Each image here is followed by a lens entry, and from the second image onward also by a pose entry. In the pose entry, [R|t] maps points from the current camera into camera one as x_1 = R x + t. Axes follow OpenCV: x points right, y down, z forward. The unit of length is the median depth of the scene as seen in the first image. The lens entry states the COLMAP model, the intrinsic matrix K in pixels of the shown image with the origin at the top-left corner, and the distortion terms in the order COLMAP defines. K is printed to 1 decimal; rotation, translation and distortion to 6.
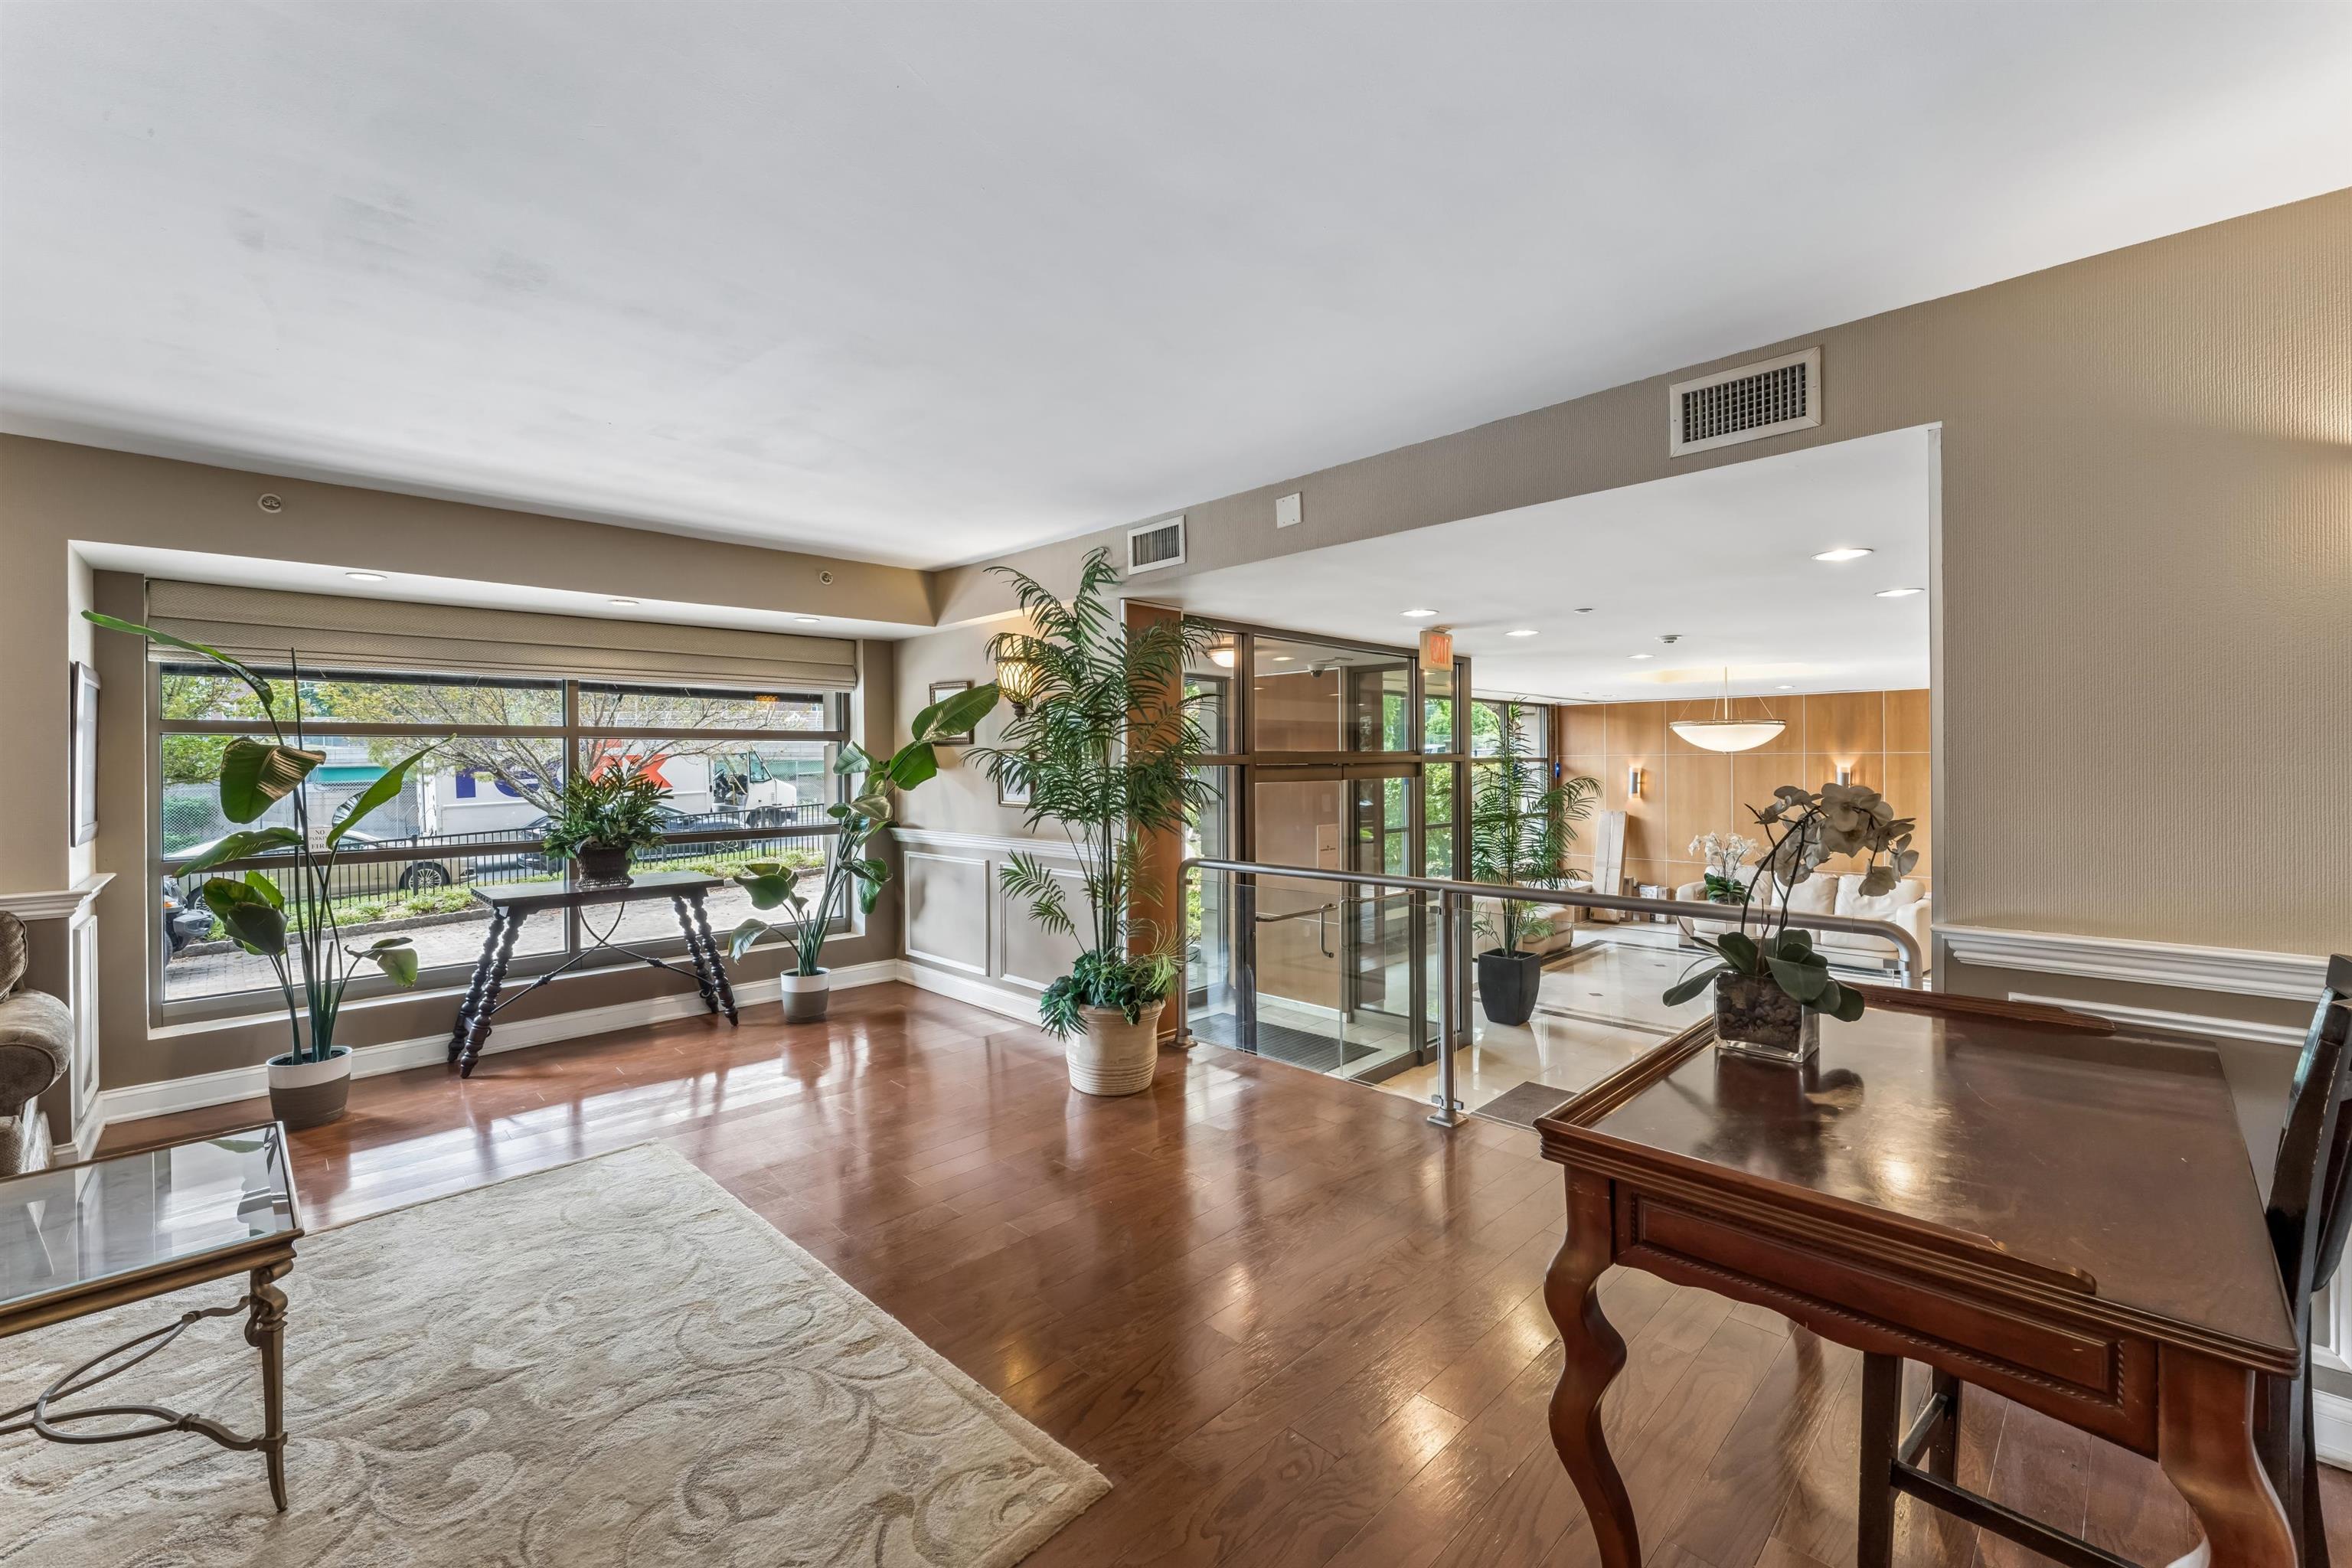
lens RADIAL K [[947.6, 0, 1184.0], [0, 947.6, 771.1], [0, 0, 1]] dist [0.000153, -0.000654]
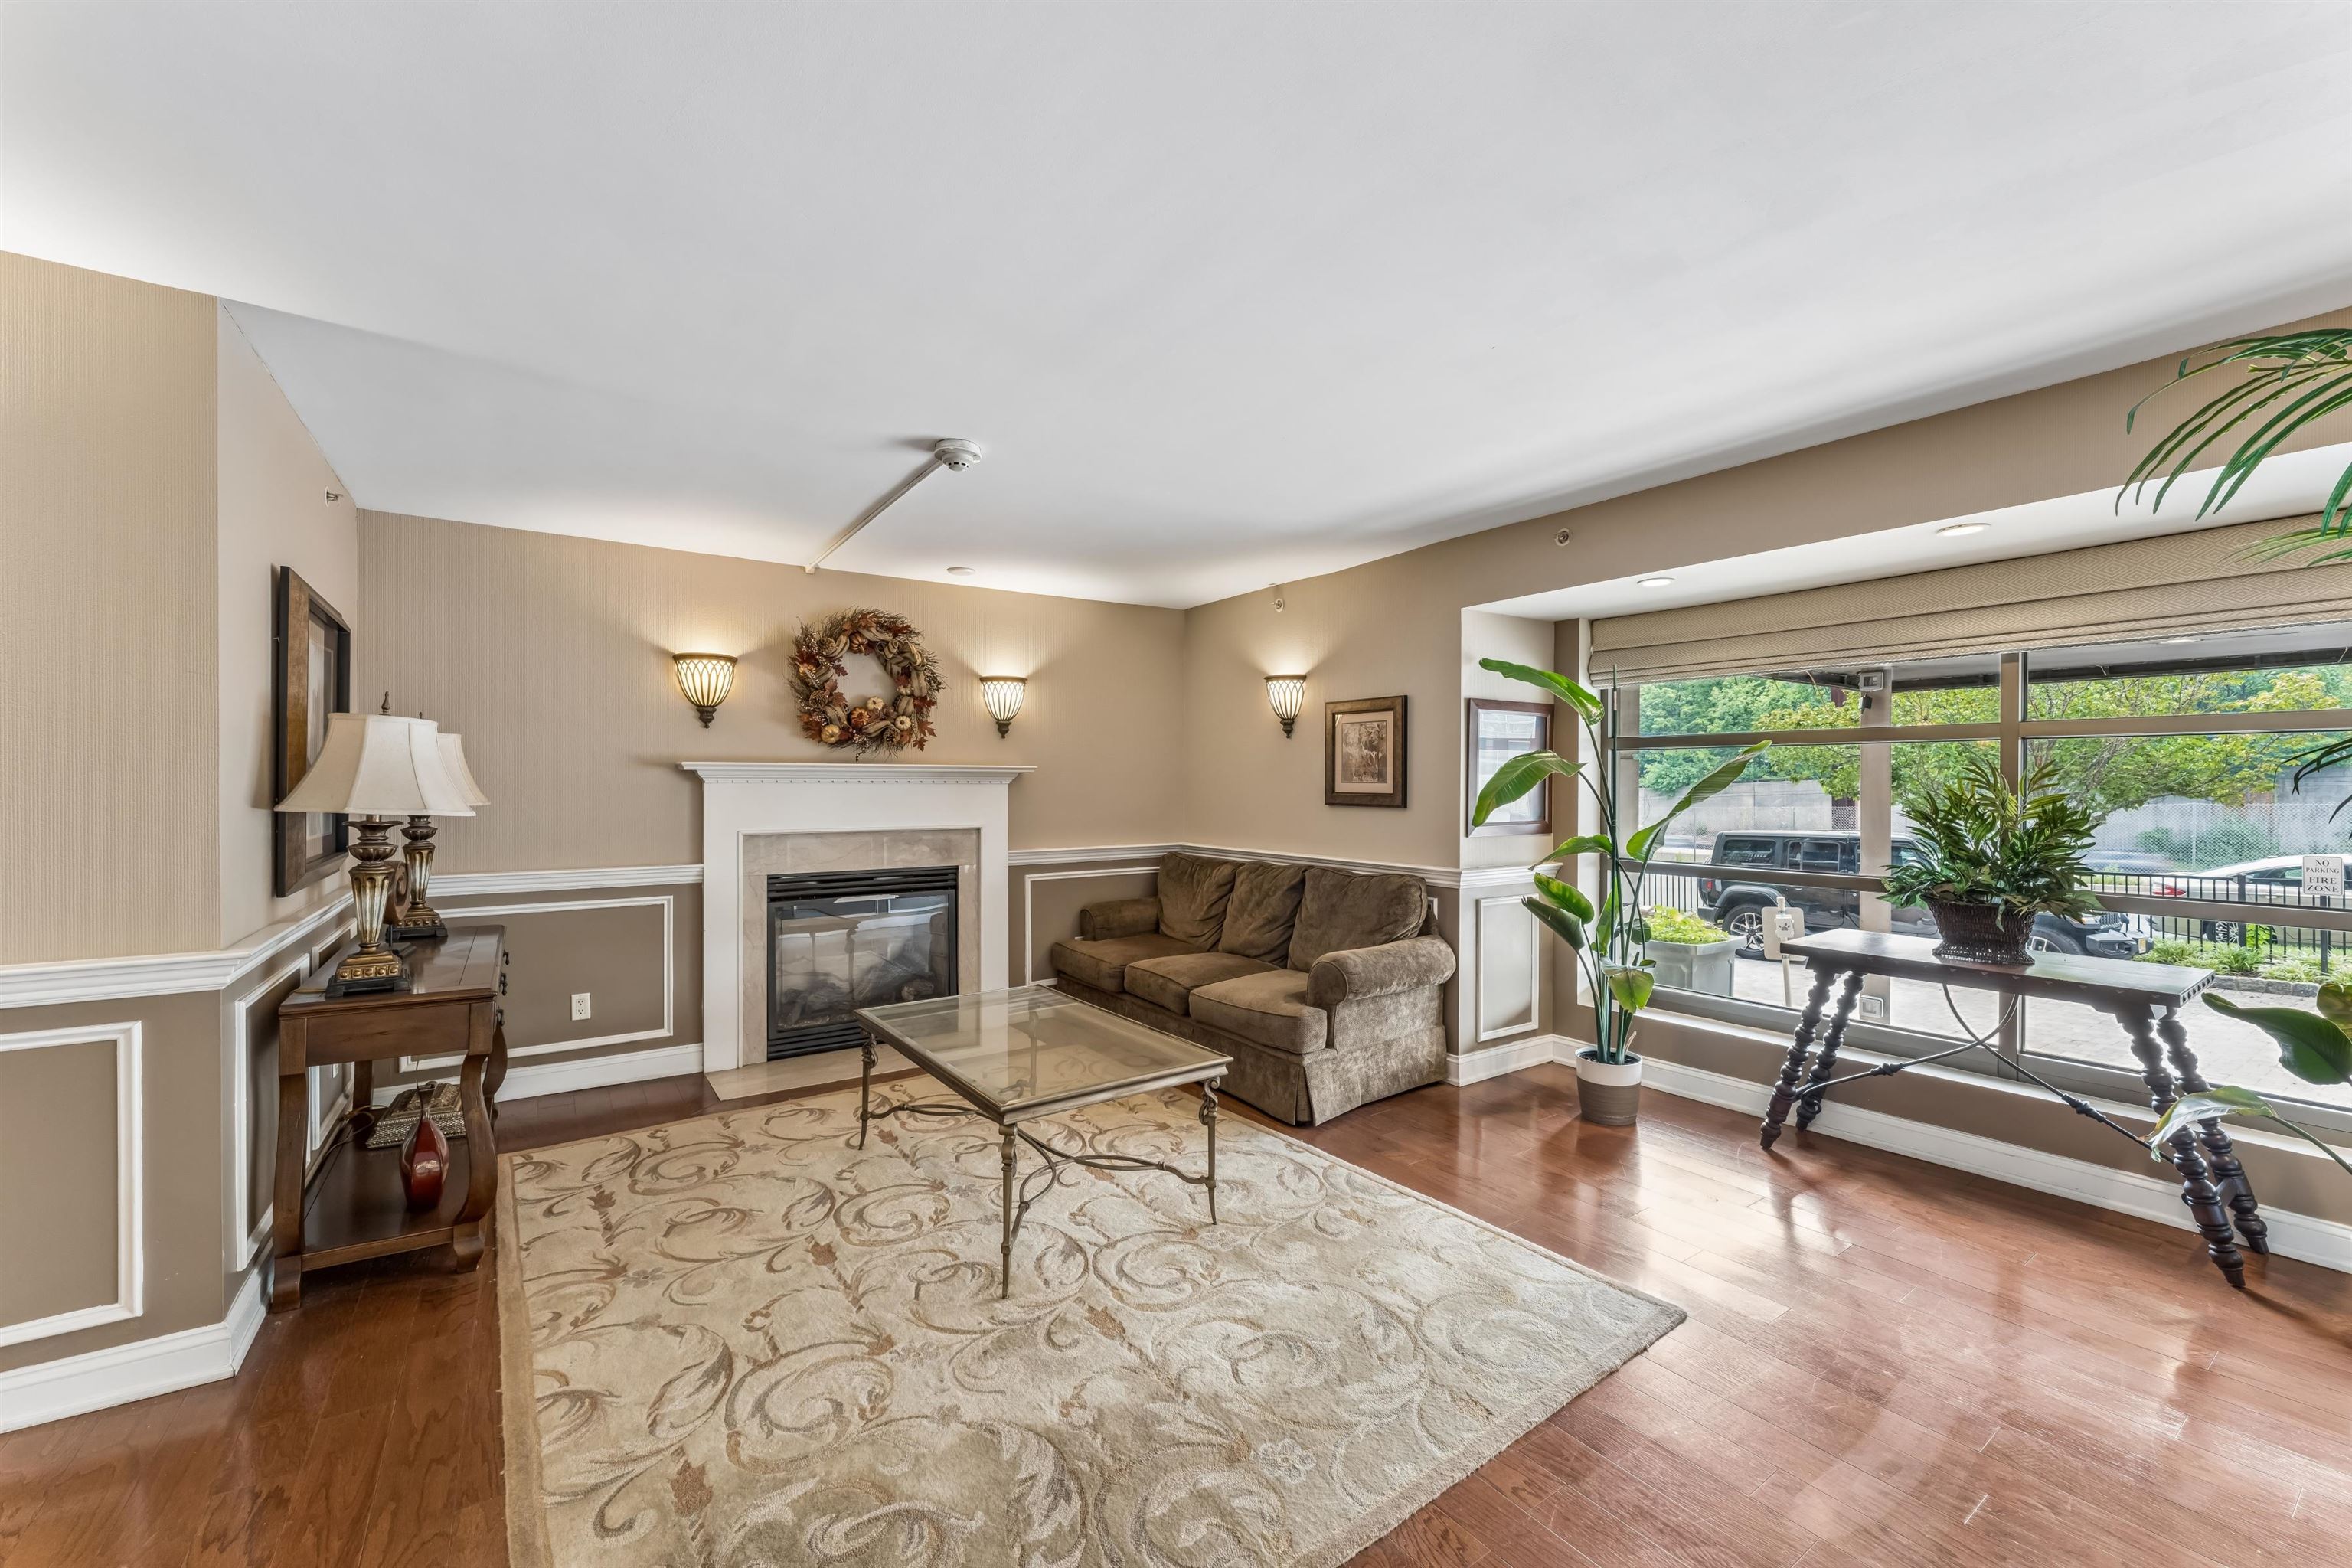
lens RADIAL K [[947.6, 0, 1184.0], [0, 947.6, 771.1], [0, 0, 1]] dist [0.000153, -0.000654]
pose [[-0.202078, -0.000381, -0.979369, 0.141303], [-0.005494, 0.999985, 0.000745, -0.002317], [0.979354, 0.005531, -0.202077, 0.599734]]
